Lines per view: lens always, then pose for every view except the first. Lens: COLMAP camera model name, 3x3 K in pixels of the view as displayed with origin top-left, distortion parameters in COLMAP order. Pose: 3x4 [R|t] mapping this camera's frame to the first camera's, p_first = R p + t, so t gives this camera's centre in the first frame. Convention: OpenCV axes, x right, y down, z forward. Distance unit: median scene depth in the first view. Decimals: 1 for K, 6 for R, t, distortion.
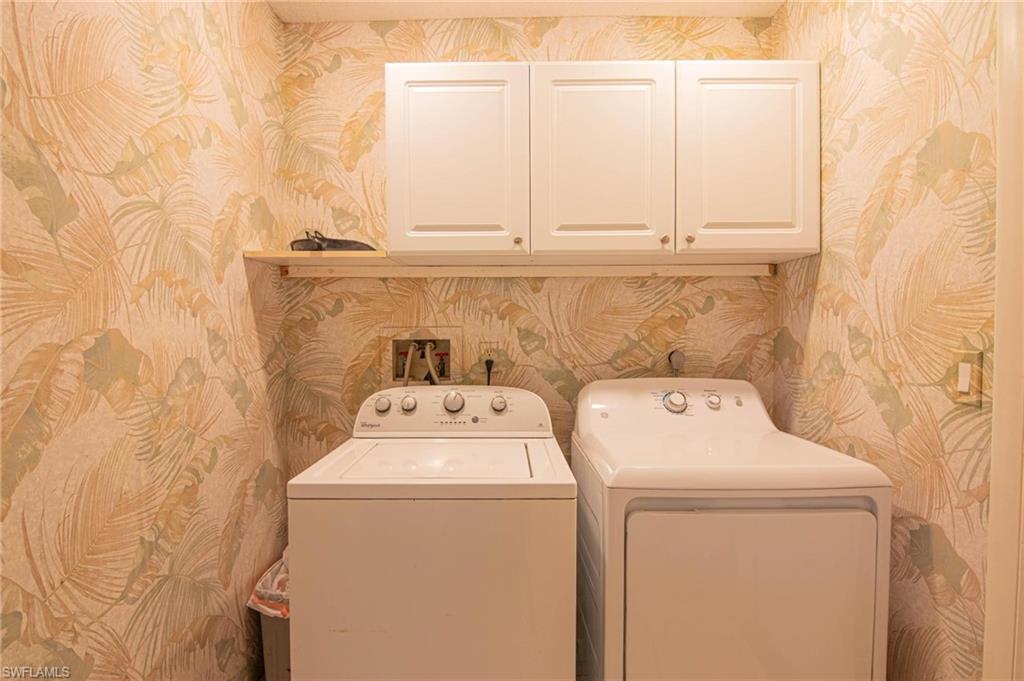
lens RADIAL K [[522.2, 0, 507.6], [0, 522.2, 344.1], [0, 0, 1]] dist [-0.003050, -0.011751]
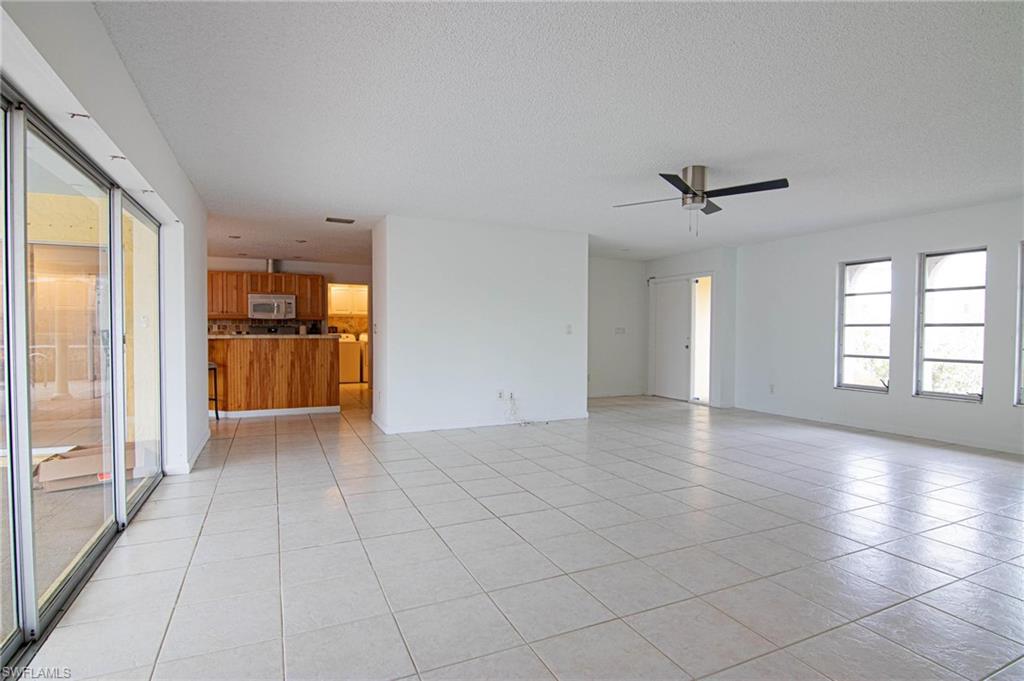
lens RADIAL K [[522.2, 0, 507.6], [0, 522.2, 344.1], [0, 0, 1]] dist [-0.003050, -0.011751]
pose [[0.904882, -0.005668, 0.425624, -0.939173], [0.003971, 0.999980, 0.004875, 0.179259], [-0.425643, -0.002722, 0.904887, -5.570902]]
